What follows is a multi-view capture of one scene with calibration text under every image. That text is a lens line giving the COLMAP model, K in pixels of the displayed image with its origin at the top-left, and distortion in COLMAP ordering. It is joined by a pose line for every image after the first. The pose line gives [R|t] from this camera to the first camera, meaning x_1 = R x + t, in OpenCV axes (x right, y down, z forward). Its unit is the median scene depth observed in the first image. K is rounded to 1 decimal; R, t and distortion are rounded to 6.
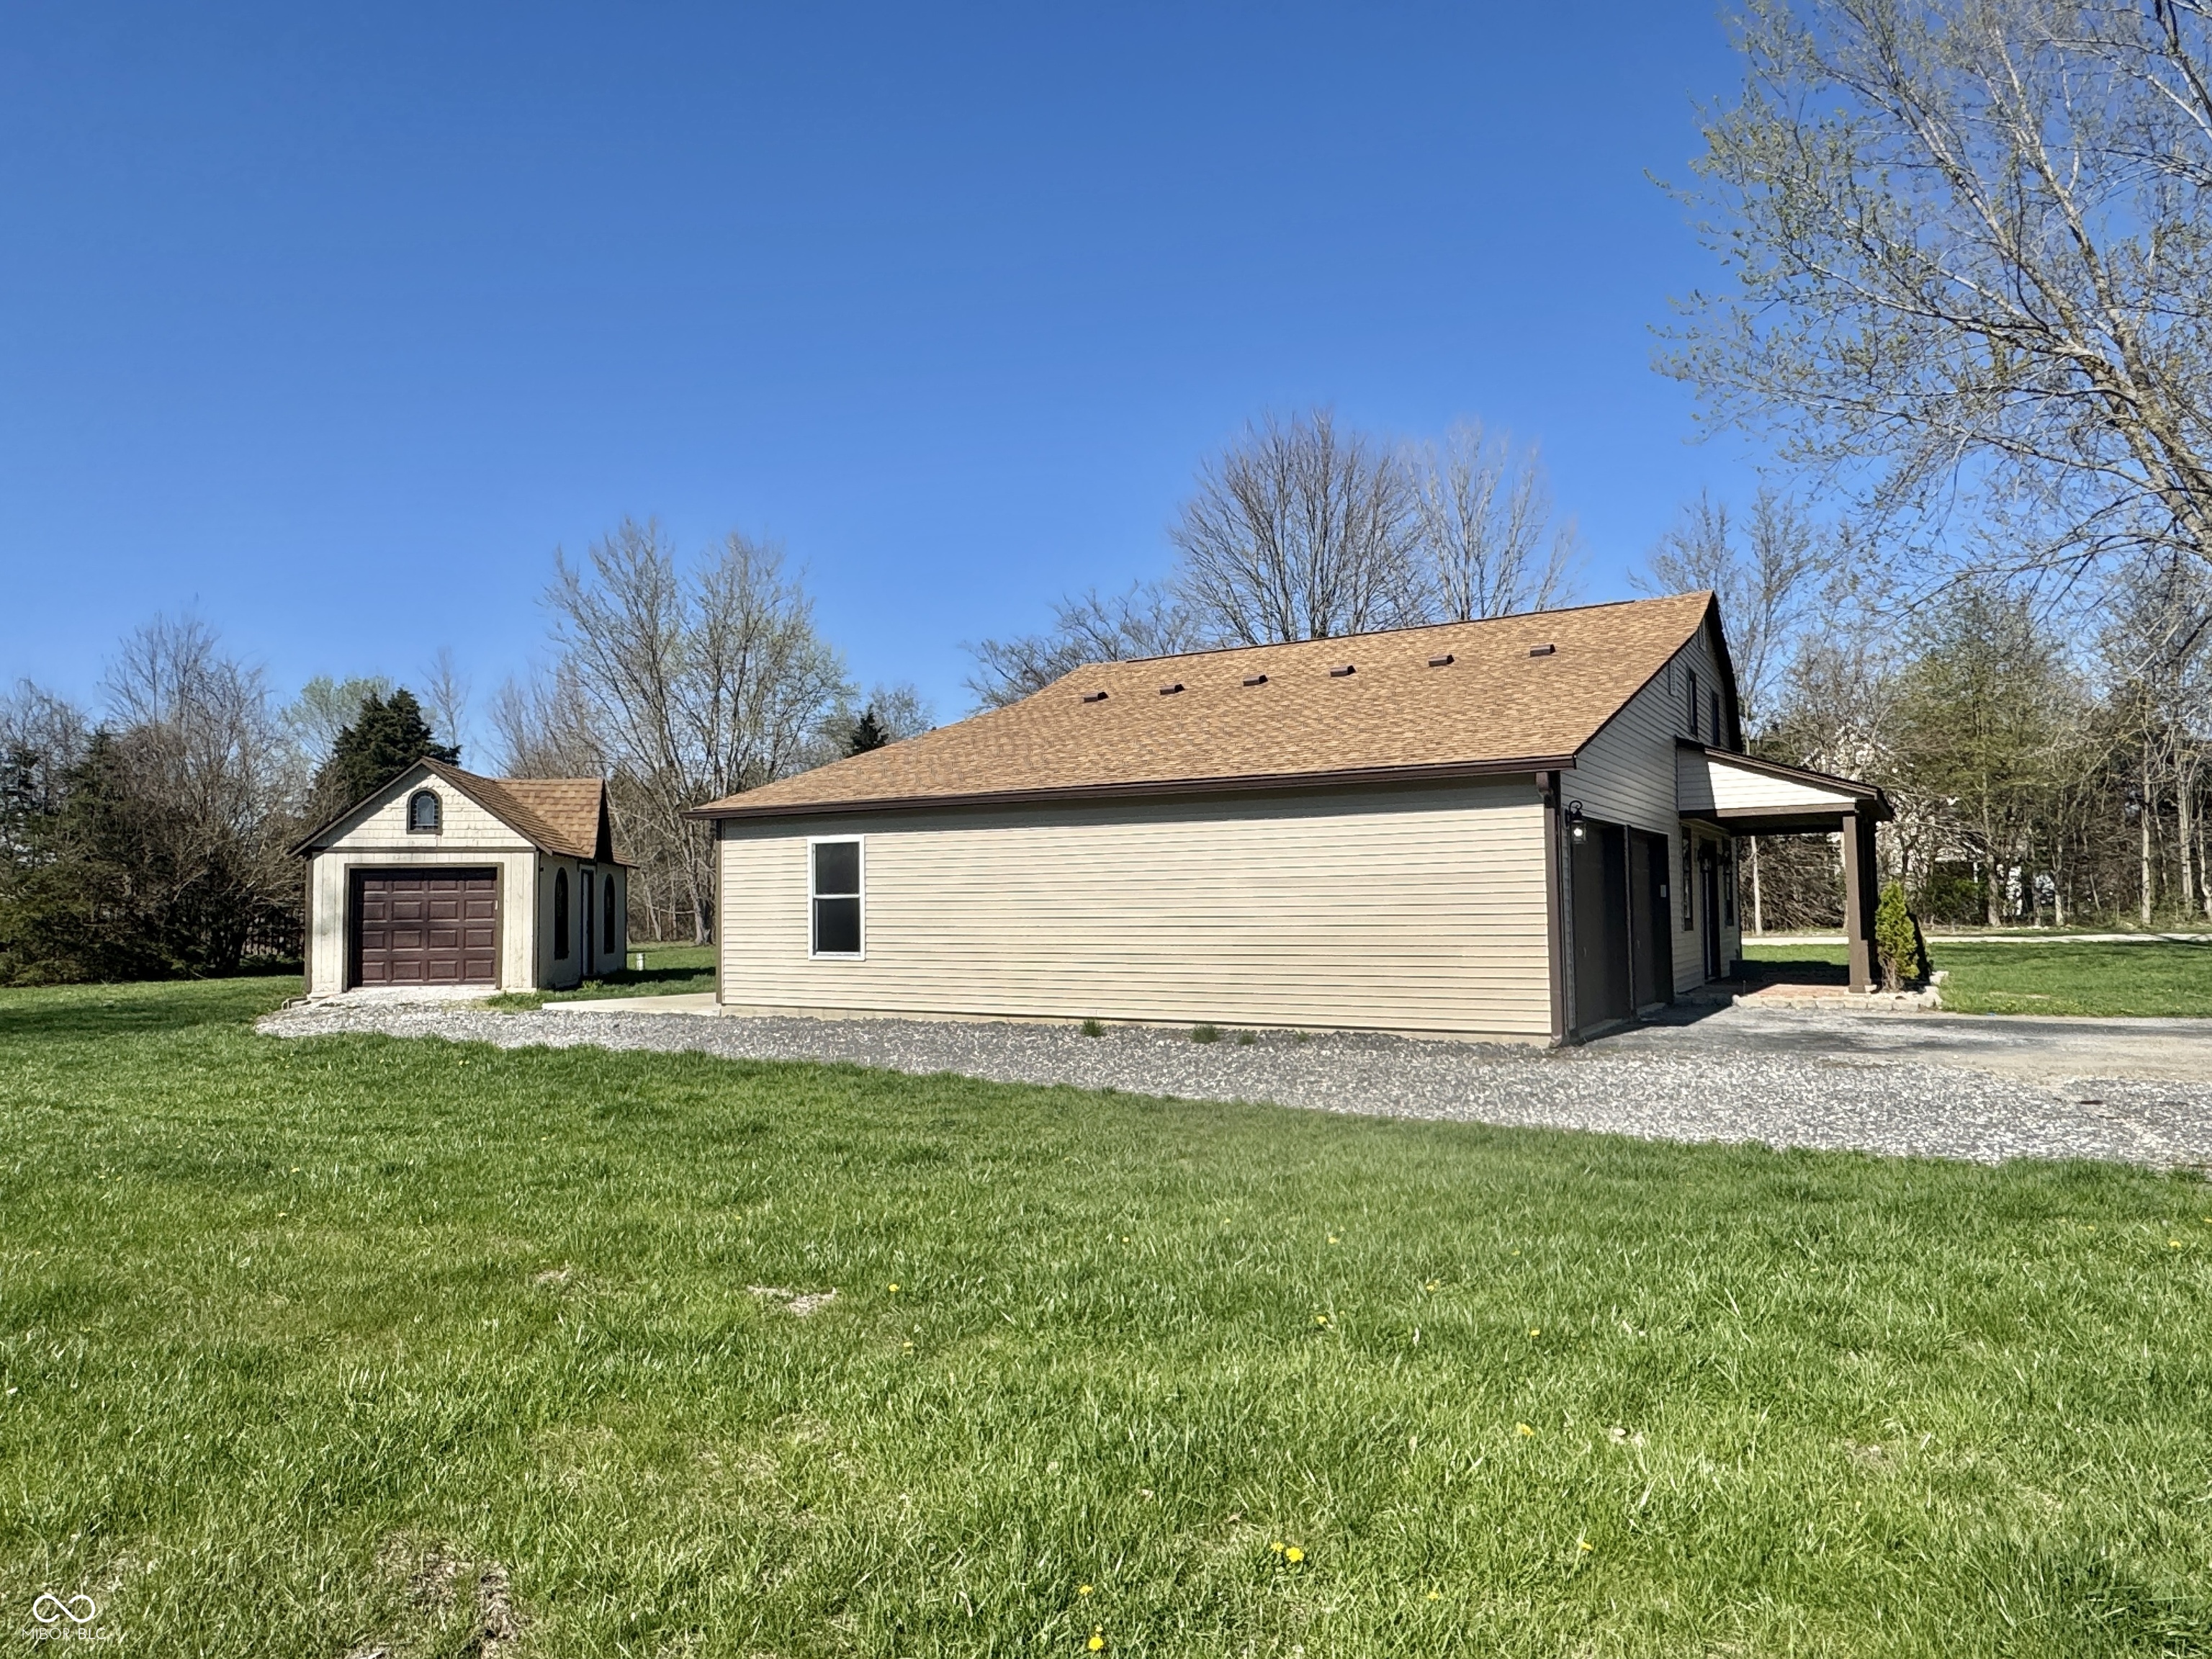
lens RADIAL K [[1376.4, 0, 1106.0], [0, 1376.4, 829.5], [0, 0, 1]] dist [0.005616, 0.001999]
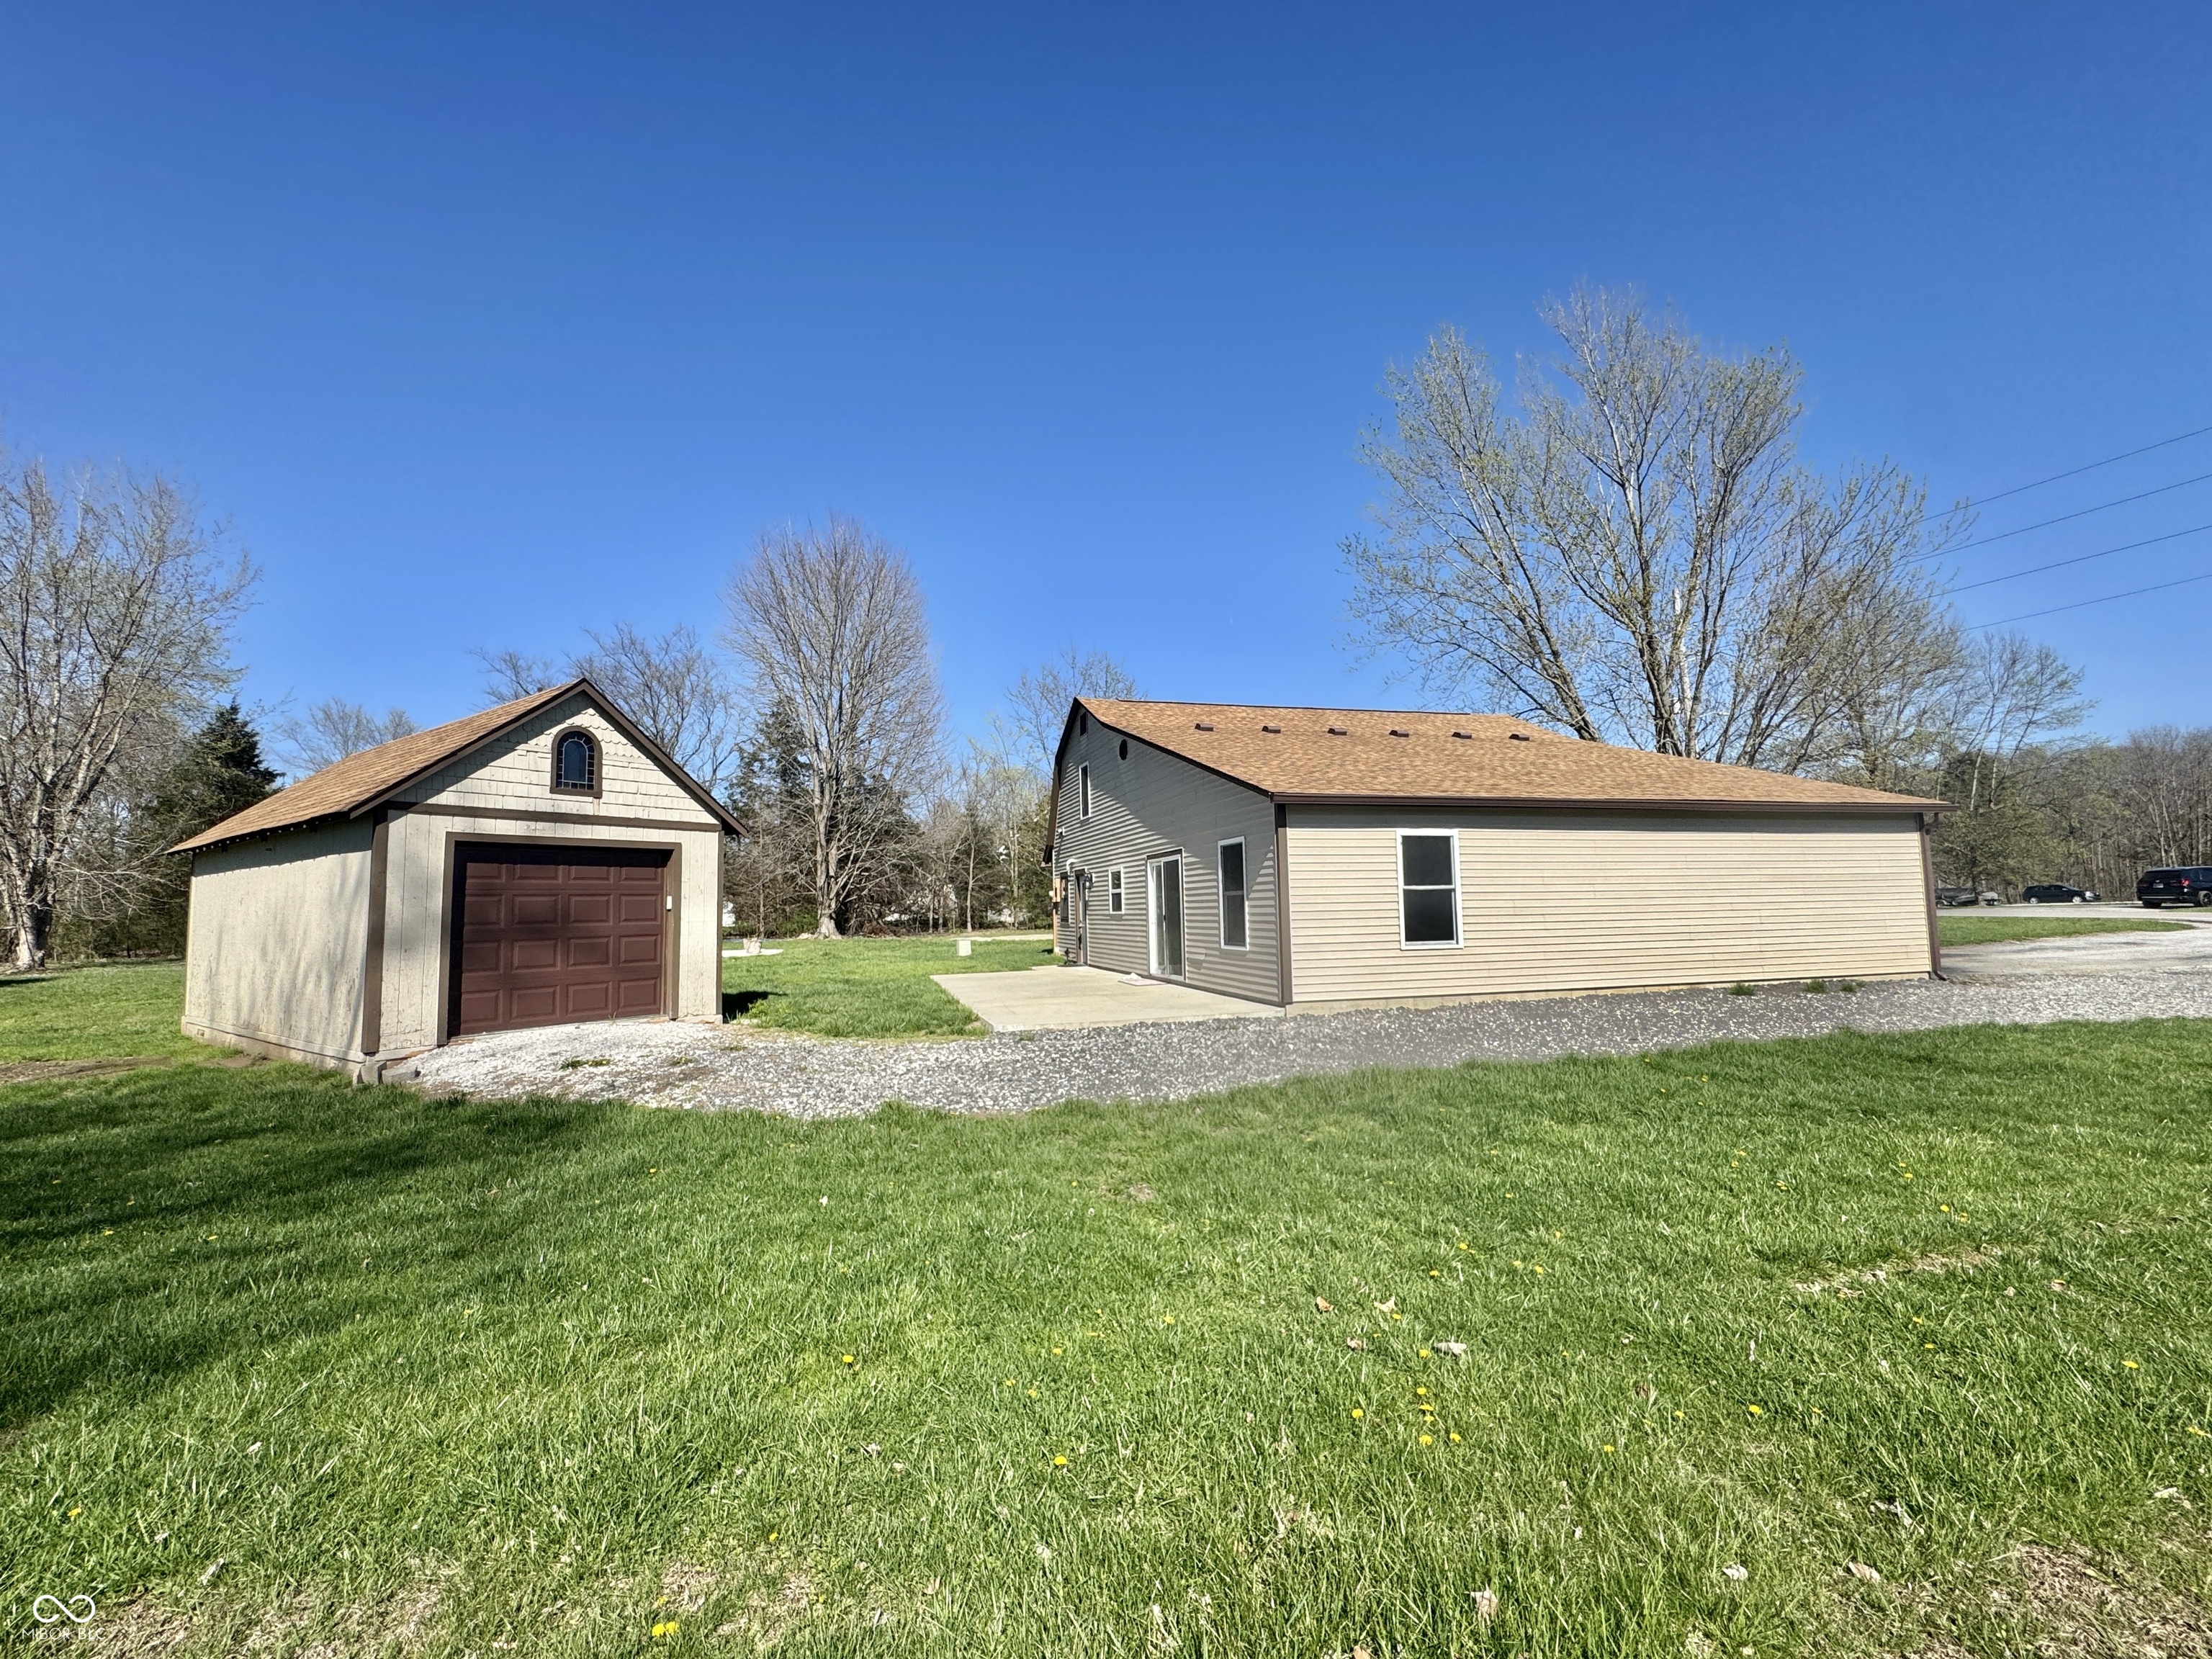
lens RADIAL K [[1016.2, 0, 1106.0], [0, 1016.2, 829.5], [0, 0, 1]] dist [-0.017048, -0.000020]
pose [[0.690274, 0.056260, 0.721358, -0.876030], [-0.029941, 0.998340, -0.049211, 0.047570], [-0.722928, 0.012370, 0.690812, 0.620757]]
